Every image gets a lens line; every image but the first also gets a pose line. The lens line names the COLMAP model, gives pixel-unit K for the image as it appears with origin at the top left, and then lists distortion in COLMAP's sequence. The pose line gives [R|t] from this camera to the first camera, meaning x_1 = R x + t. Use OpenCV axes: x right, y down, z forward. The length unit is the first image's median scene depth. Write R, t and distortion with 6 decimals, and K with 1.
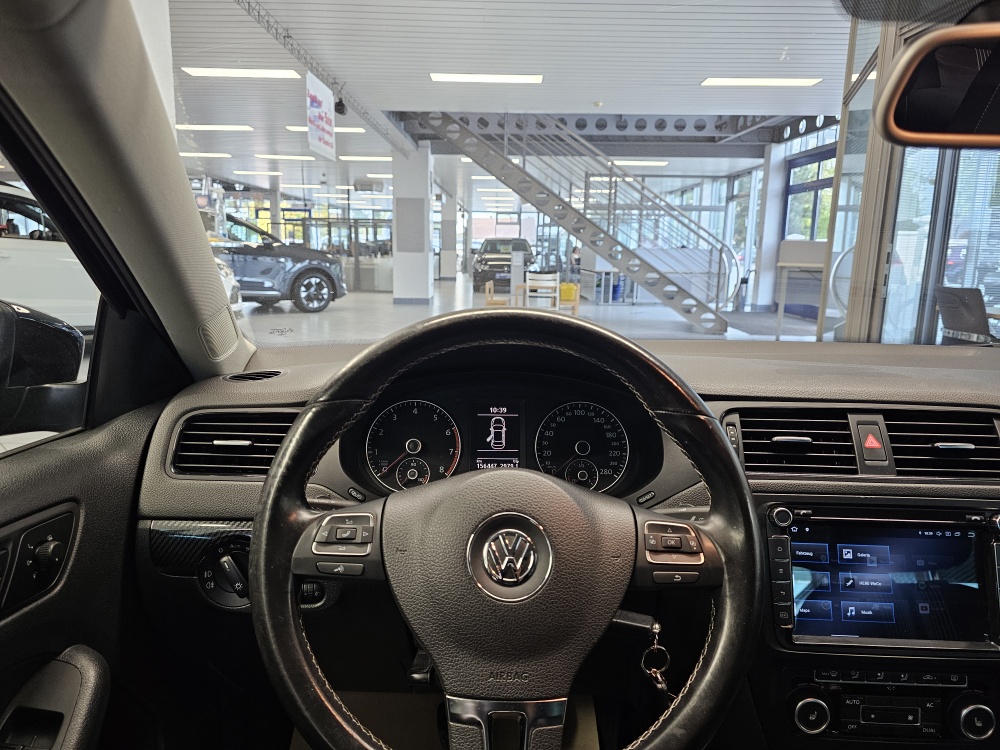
lens RADIAL K [[681.9, 0, 499.7], [0, 681.9, 367.4], [0, 0, 1]] dist [0.064308, -0.064663]
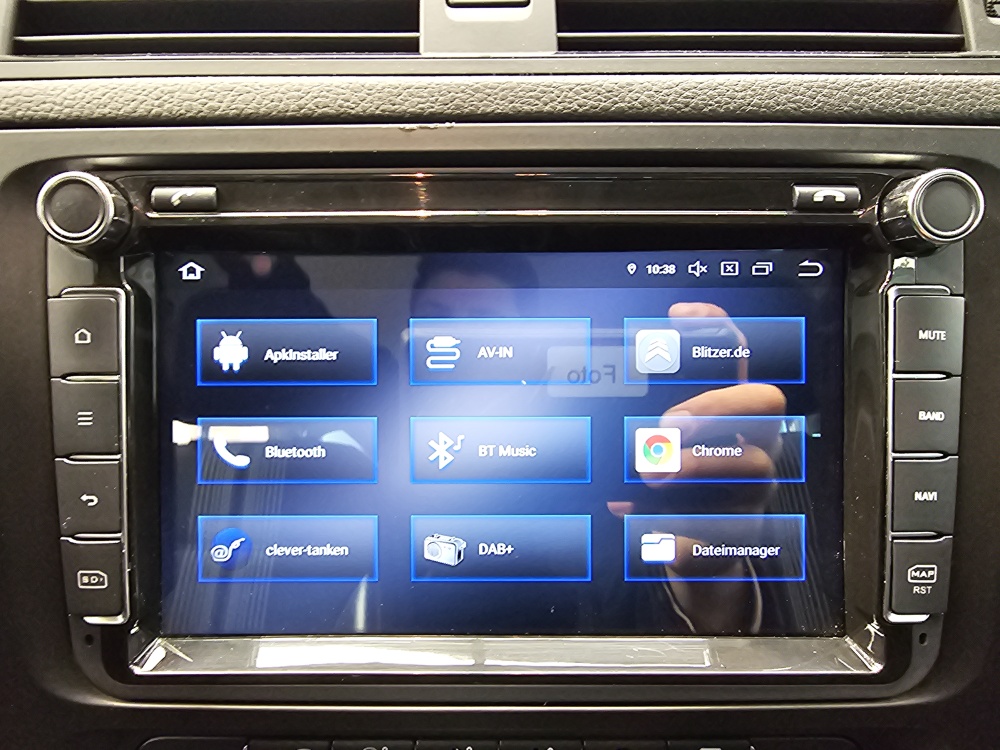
lens RADIAL K [[692.0, 0, 499.7], [0, 692.0, 373.3], [0, 0, 1]] dist [0.003246, -0.001721]
pose [[0.998228, -0.029618, 0.051603, 0.506724], [0.018699, 0.979517, 0.200494, 0.210466], [-0.056484, -0.199174, 0.978335, 0.684246]]
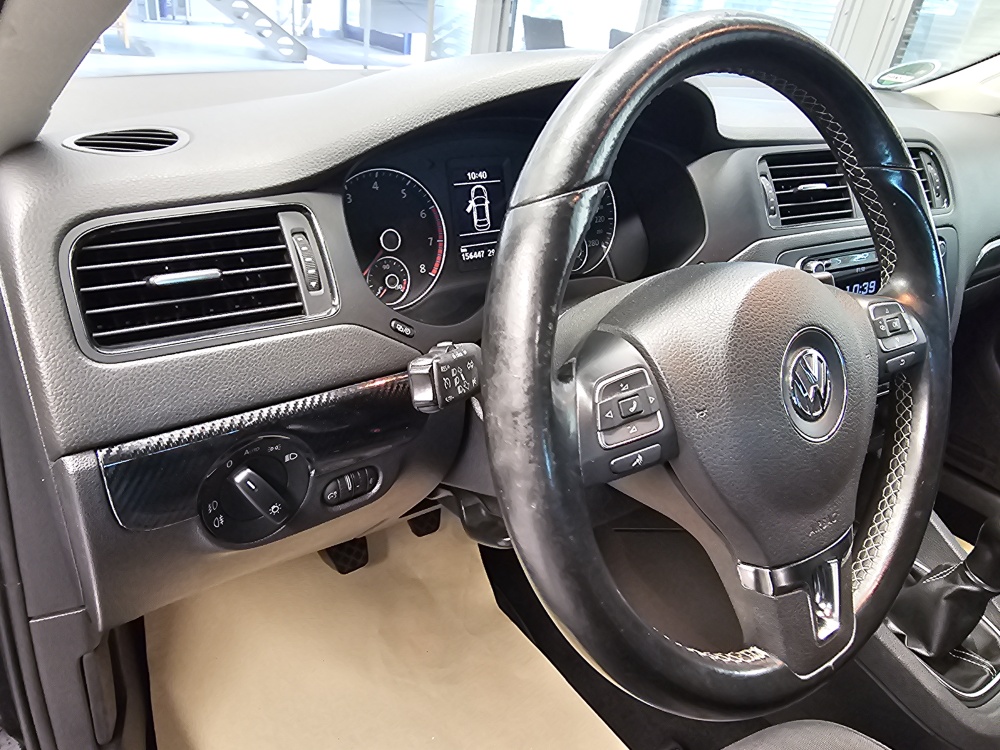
lens RADIAL K [[692.0, 0, 475.7], [0, 692.0, 360.2], [0, 0, 1]] dist [0.003246, -0.001721]
pose [[0.835184, -0.206632, 0.509677, -0.473019], [0.015302, 0.935108, 0.354033, -0.015052], [-0.549758, -0.287884, 0.784149, 0.430828]]
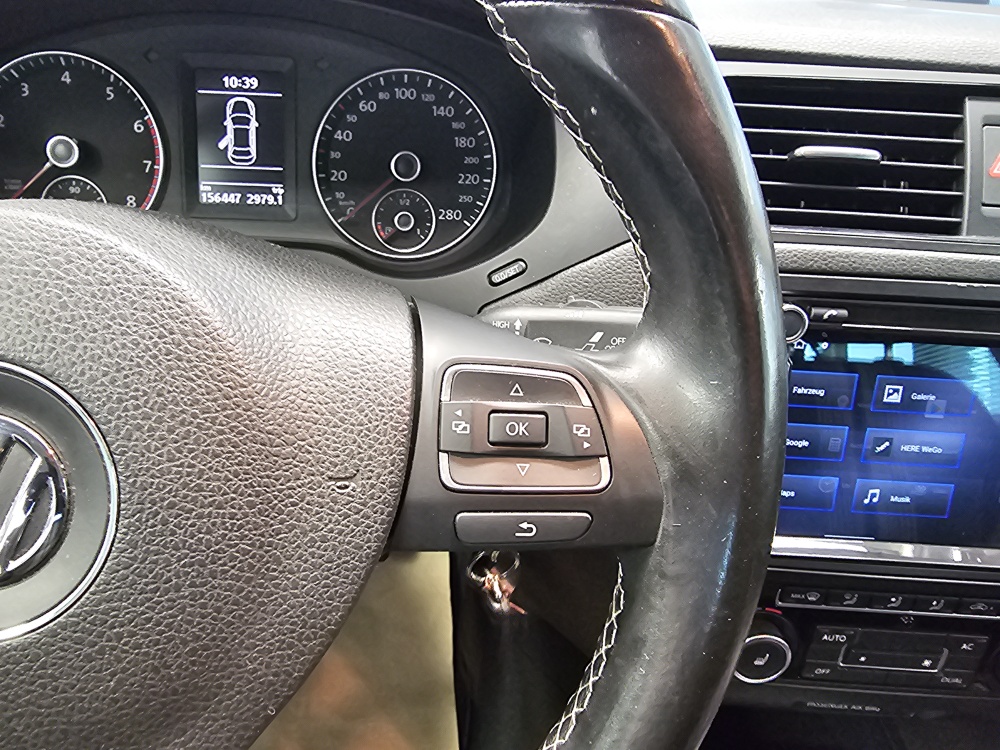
lens RADIAL K [[692.0, 0, 433.6], [0, 692.0, 379.3], [0, 0, 1]] dist [0.003246, -0.001721]
pose [[0.999276, 0.021622, 0.031313, 0.145390], [-0.032013, 0.922530, 0.384596, 0.072657], [-0.020572, -0.385320, 0.922554, 0.515905]]
